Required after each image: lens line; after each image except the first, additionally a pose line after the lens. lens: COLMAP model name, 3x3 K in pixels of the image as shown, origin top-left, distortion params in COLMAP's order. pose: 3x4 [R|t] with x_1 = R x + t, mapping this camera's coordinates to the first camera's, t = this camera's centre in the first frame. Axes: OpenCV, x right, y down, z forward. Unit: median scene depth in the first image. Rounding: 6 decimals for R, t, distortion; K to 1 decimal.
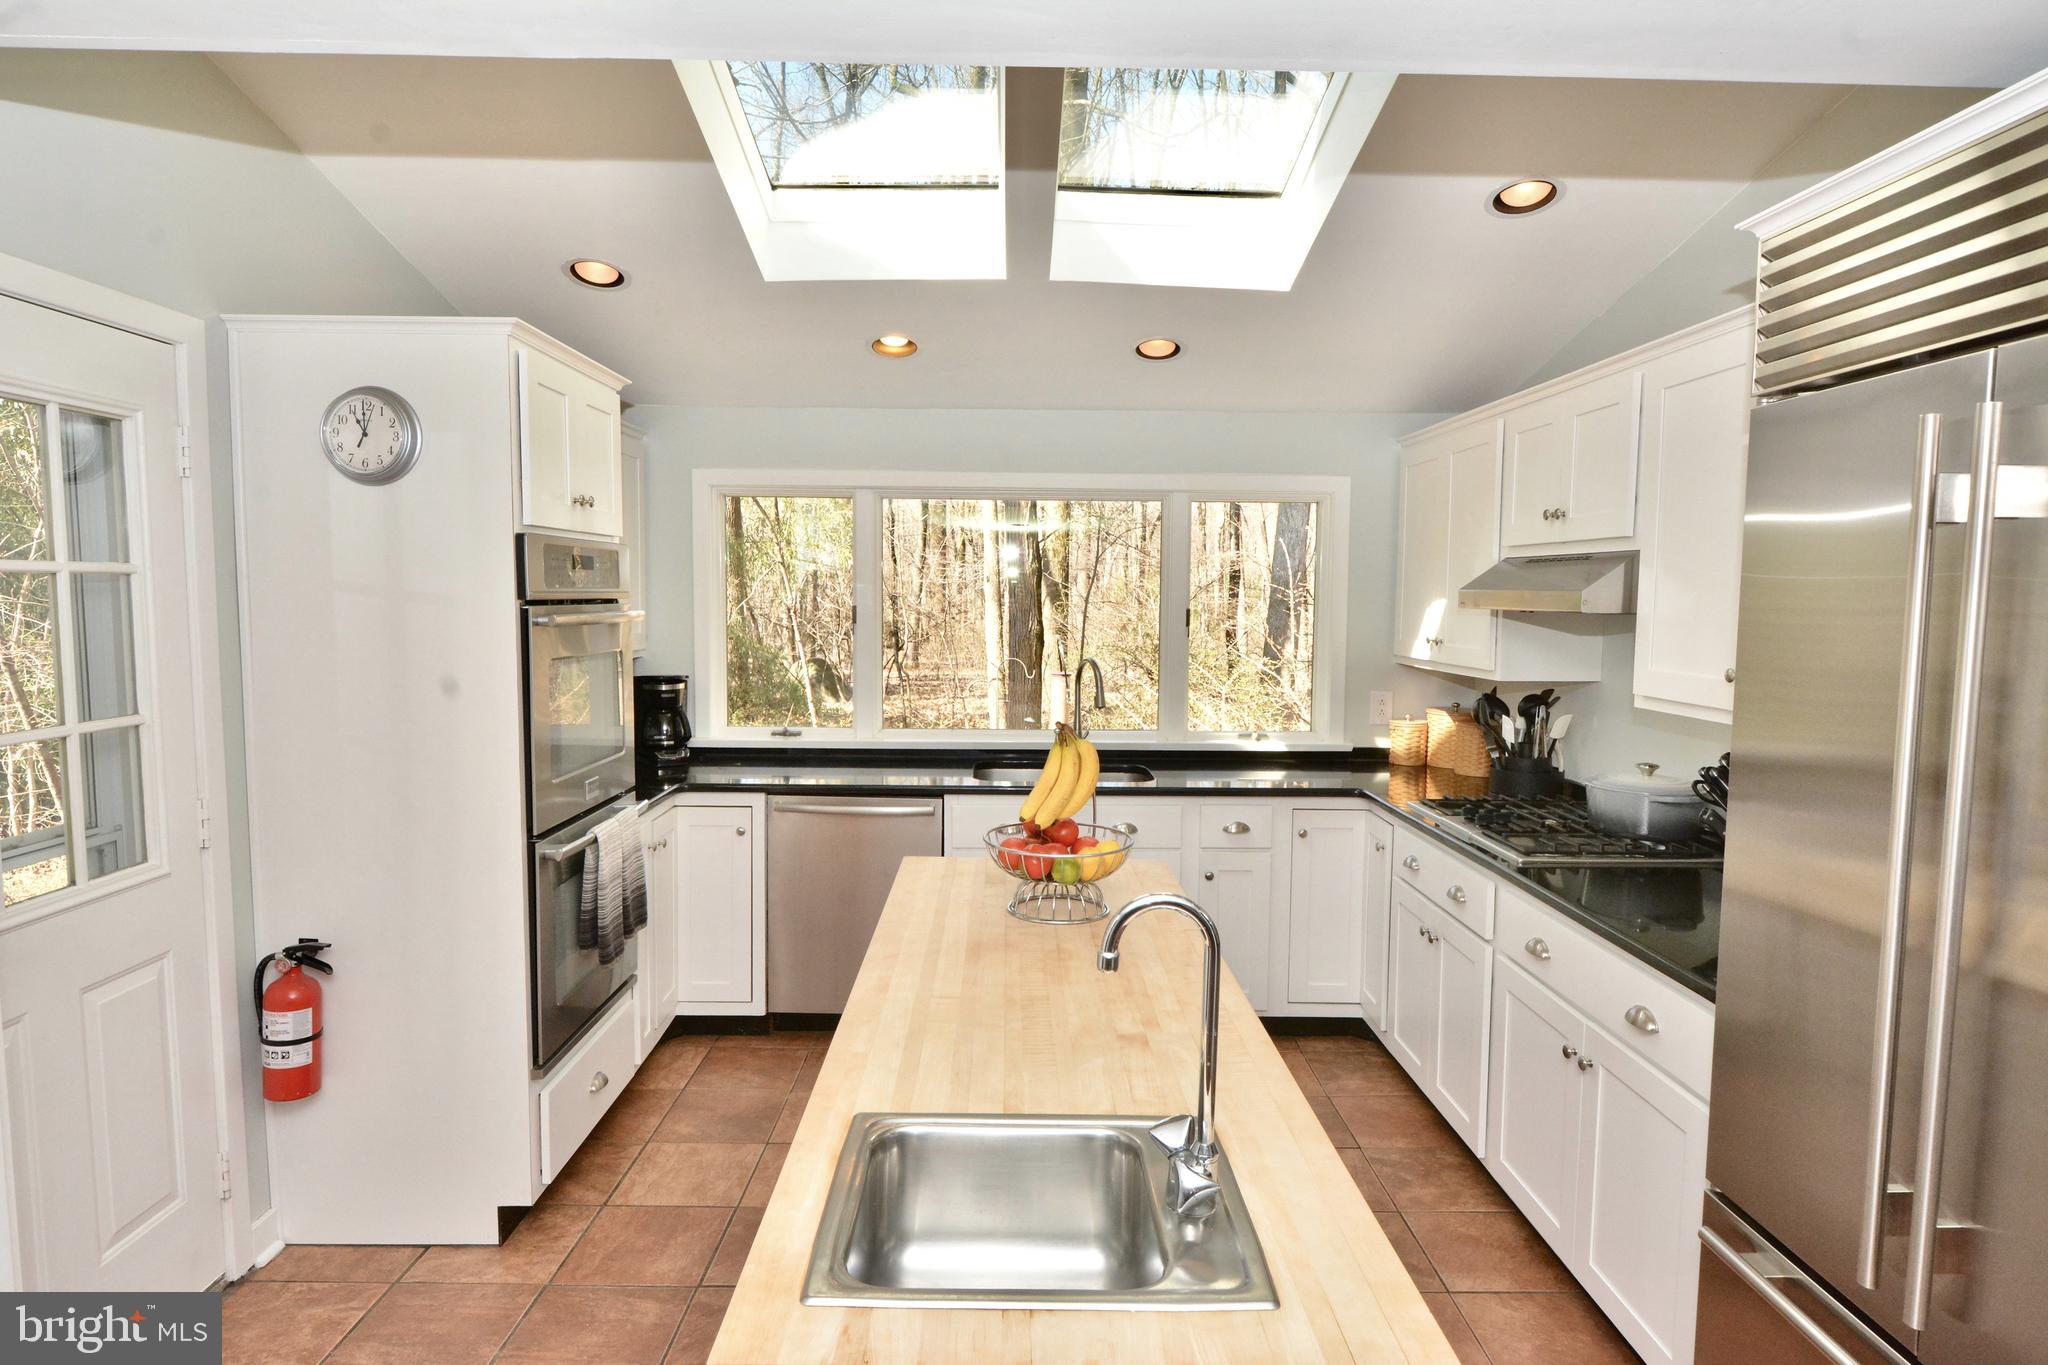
lens RADIAL K [[1101.0, 0, 1011.1], [0, 1101.0, 674.2], [0, 0, 1]] dist [-0.000672, -0.001723]
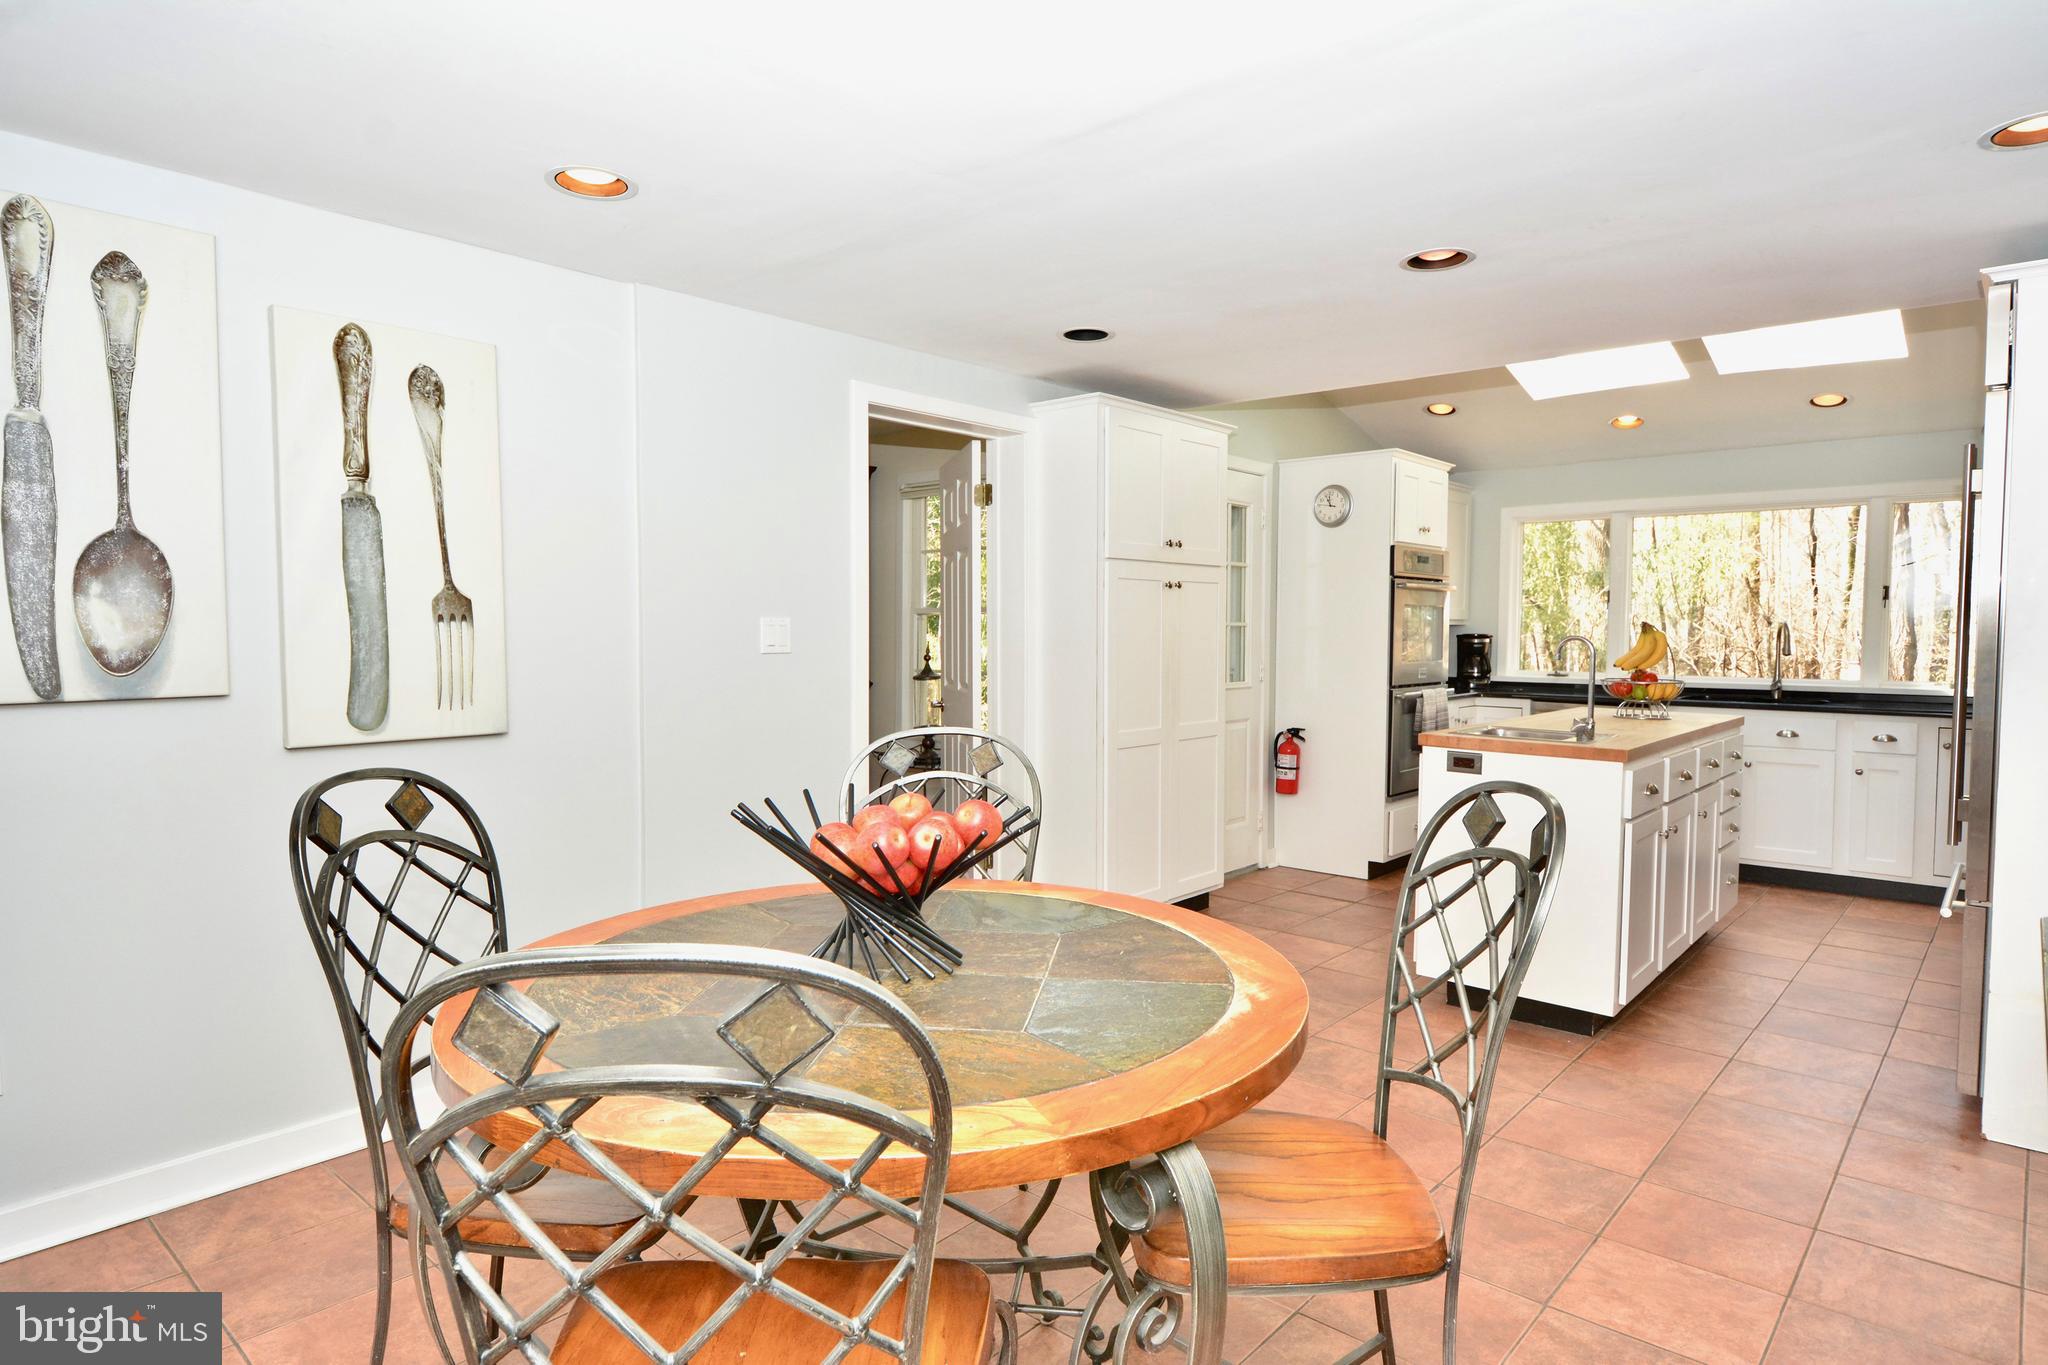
lens RADIAL K [[1101.0, 0, 1019.7], [0, 1101.0, 673.6], [0, 0, 1]] dist [-0.000672, -0.001723]
pose [[0.725838, 0.026814, -0.687343, 0.511574], [-0.054645, 0.998330, -0.018760, 0.203140], [0.685692, 0.051176, 0.726091, -1.054120]]
